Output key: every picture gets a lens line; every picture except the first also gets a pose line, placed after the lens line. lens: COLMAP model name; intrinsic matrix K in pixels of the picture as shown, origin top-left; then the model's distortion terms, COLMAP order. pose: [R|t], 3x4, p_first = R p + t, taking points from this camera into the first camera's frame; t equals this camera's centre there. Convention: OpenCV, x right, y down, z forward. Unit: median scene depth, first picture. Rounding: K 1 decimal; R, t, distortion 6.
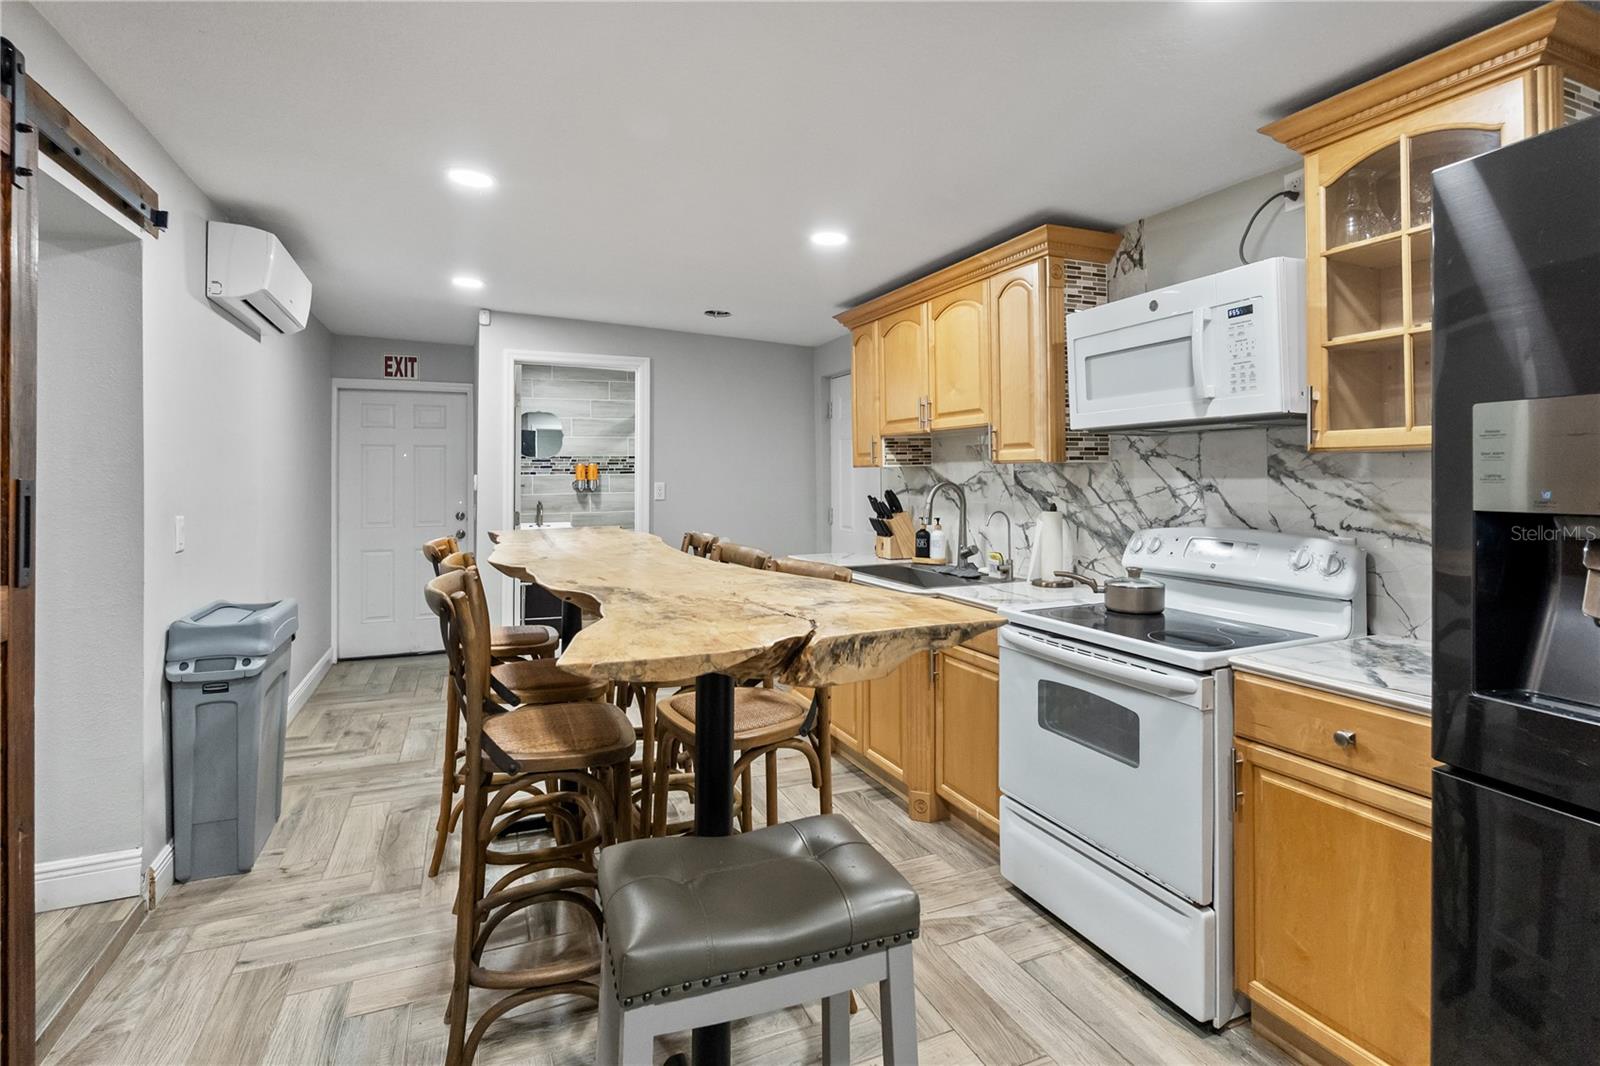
lens RADIAL K [[755.2, 0, 790.3], [0, 755.2, 467.6], [0, 0, 1]] dist [-0.000359, 0.000106]
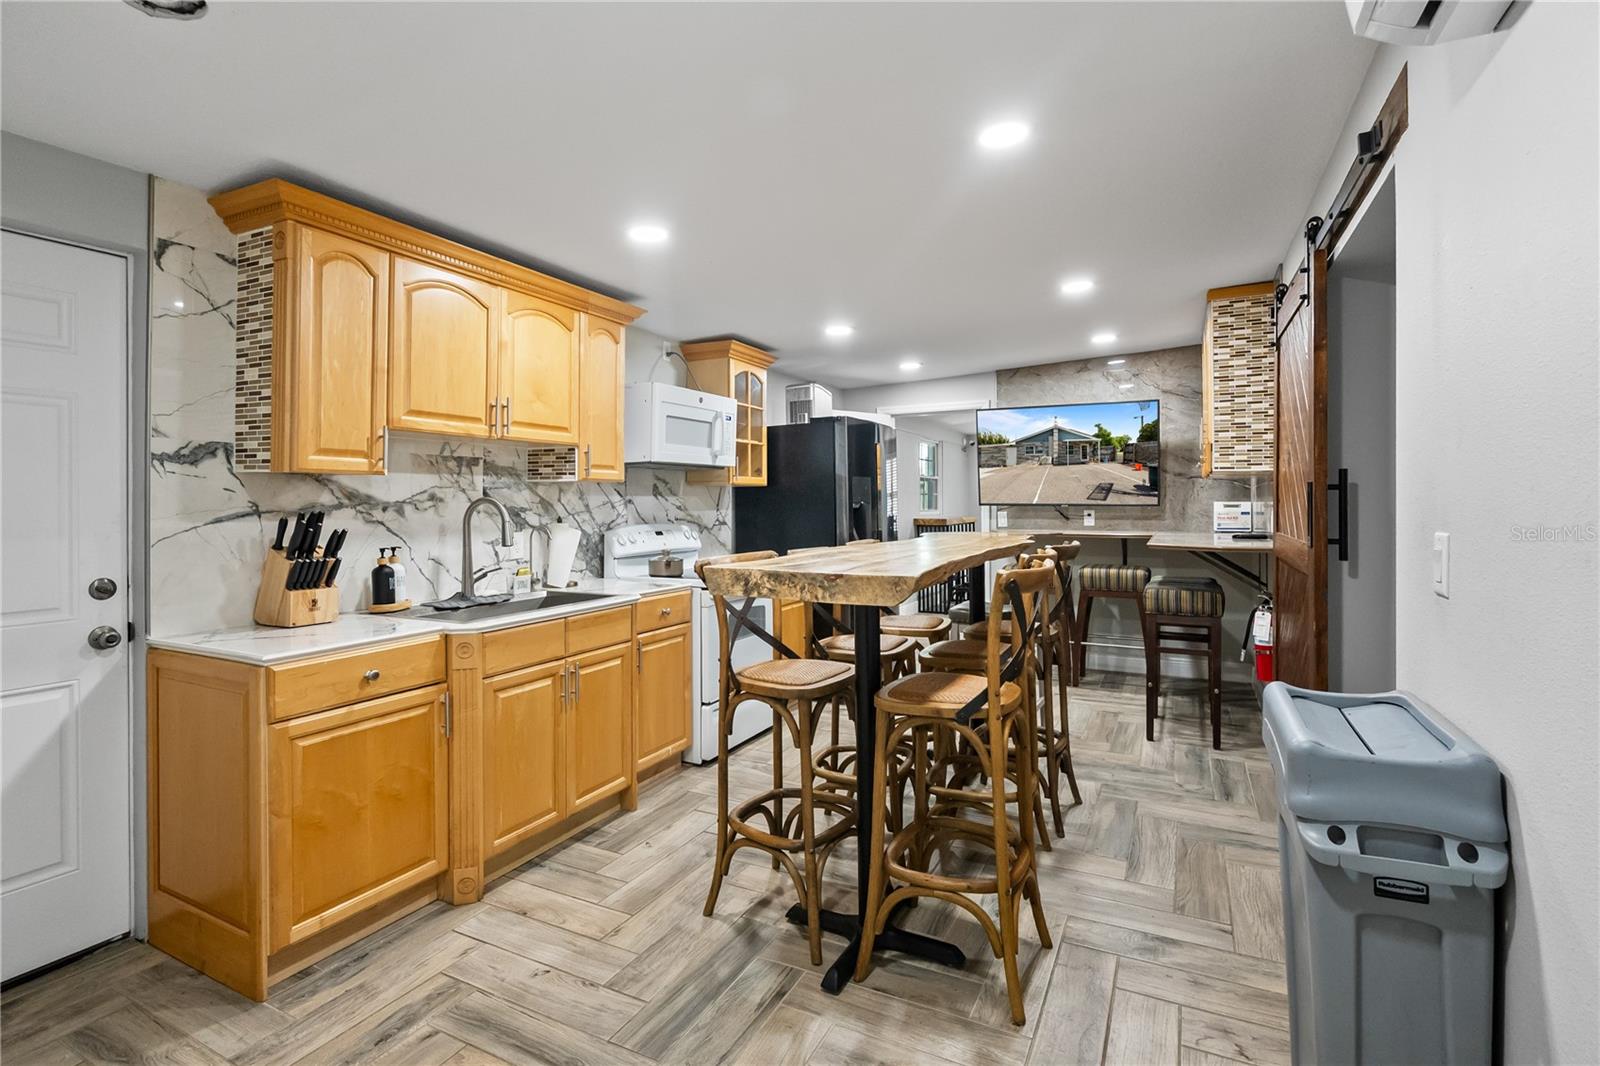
lens RADIAL K [[750.5, 0, 806.1], [0, 750.5, 508.0], [0, 0, 1]] dist [0.000480, 0.000330]
pose [[-0.647068, 0.004389, 0.762419, -0.908386], [0.001248, 0.999988, -0.004697, 0.046673], [-0.762431, -0.002088, -0.647066, 1.688943]]
